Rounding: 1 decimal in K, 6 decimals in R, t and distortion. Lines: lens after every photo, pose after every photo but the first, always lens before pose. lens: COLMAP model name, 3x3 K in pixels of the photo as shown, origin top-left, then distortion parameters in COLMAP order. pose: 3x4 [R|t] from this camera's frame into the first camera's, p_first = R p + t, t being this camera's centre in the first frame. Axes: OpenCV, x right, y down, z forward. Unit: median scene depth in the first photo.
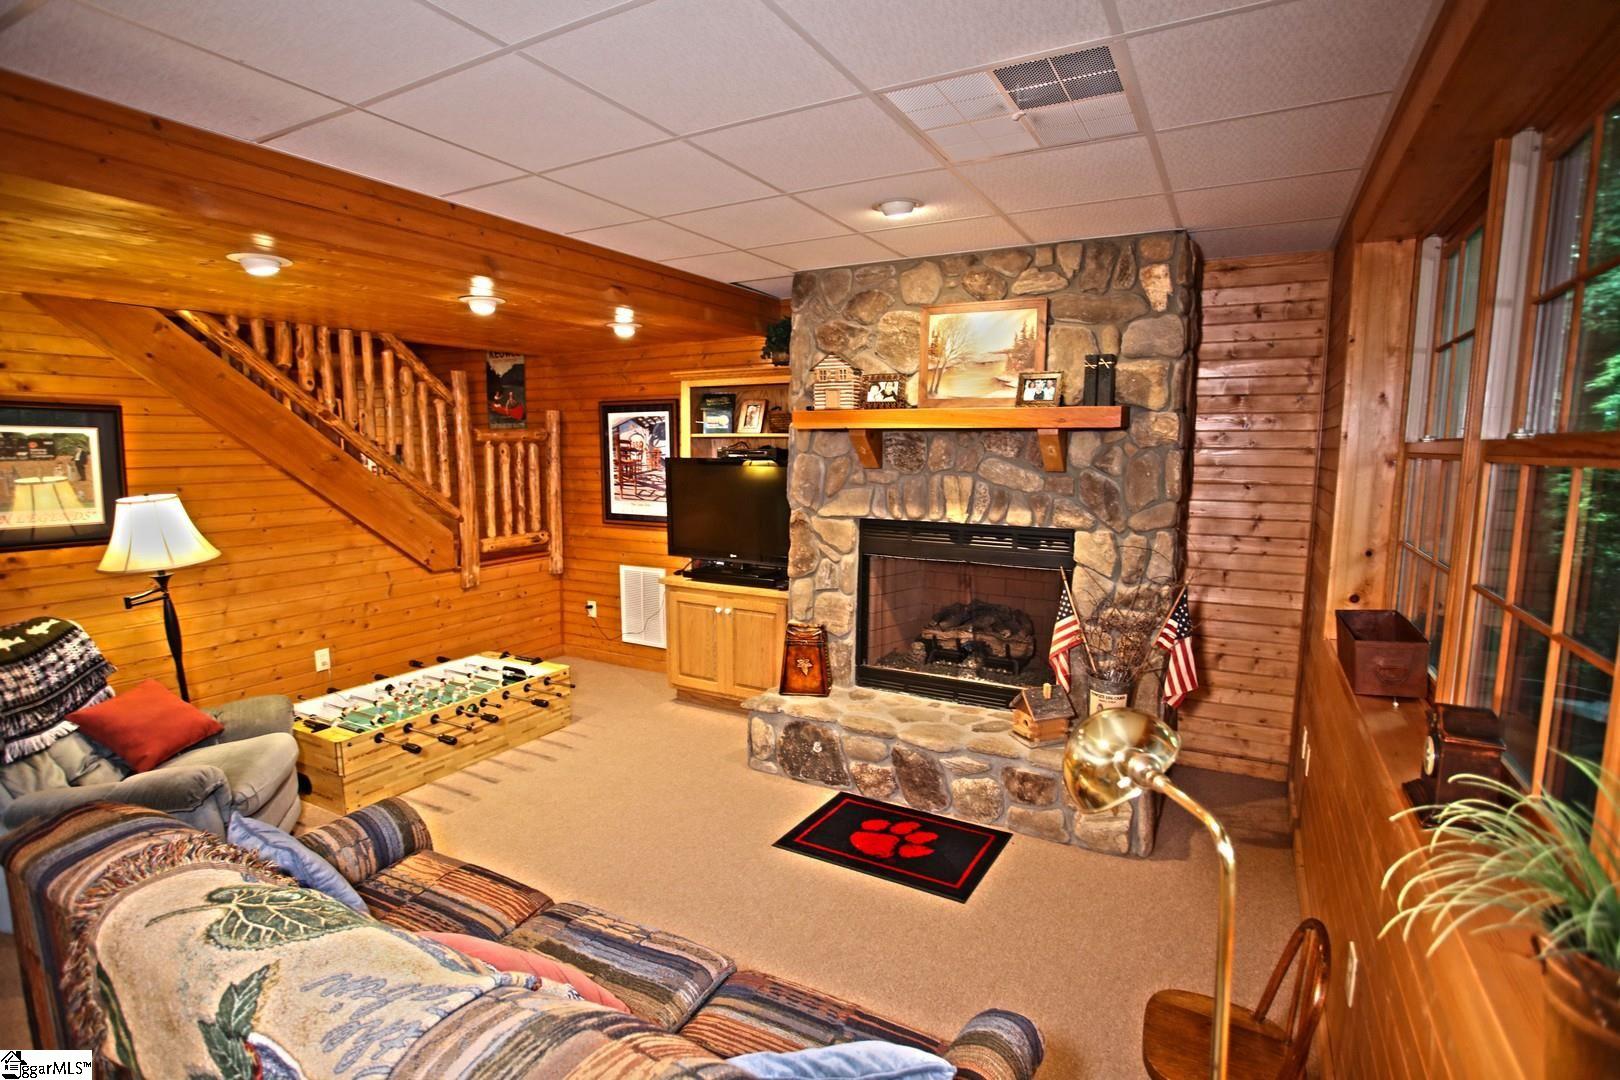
lens RADIAL K [[785.2, 0, 811.4], [0, 785.2, 543.9], [0, 0, 1]] dist [-0.047270, 0.001837]
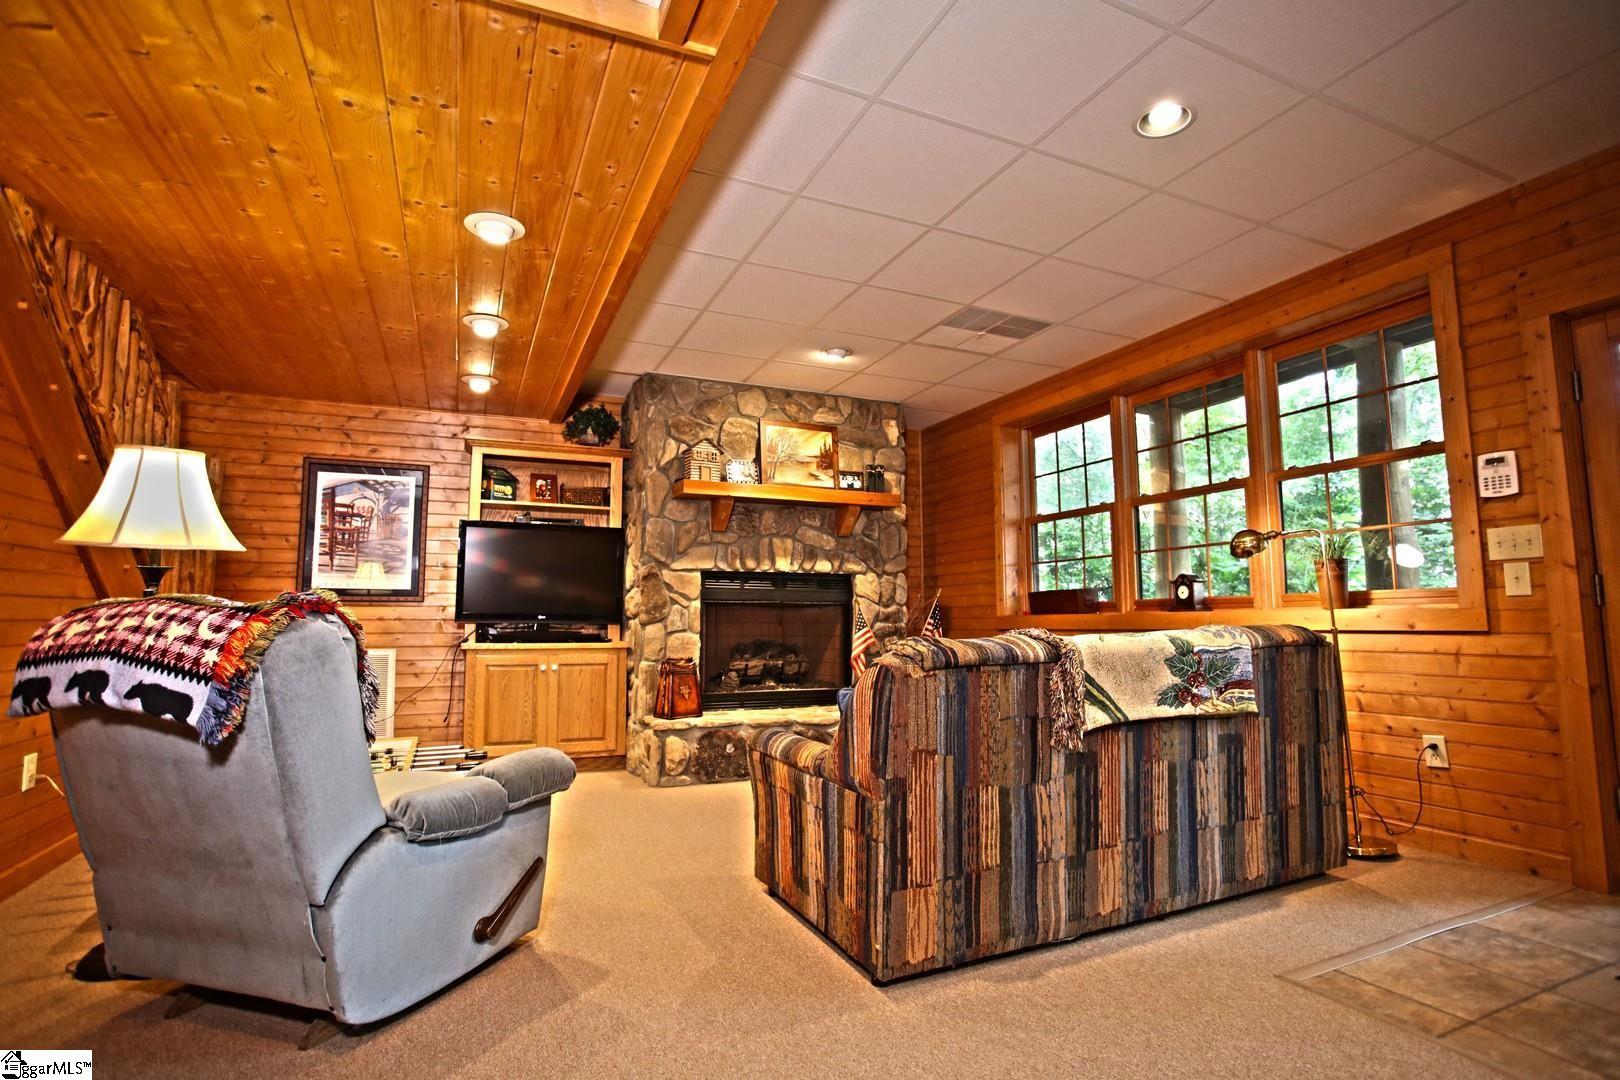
lens RADIAL K [[785.2, 0, 812.2], [0, 785.2, 541.7], [0, 0, 1]] dist [-0.047270, 0.001837]
pose [[0.612544, 0.073841, 0.786980, -0.873039], [0.103053, 0.979669, -0.172132, 0.164817], [-0.783690, 0.186539, 0.592481, 0.121284]]
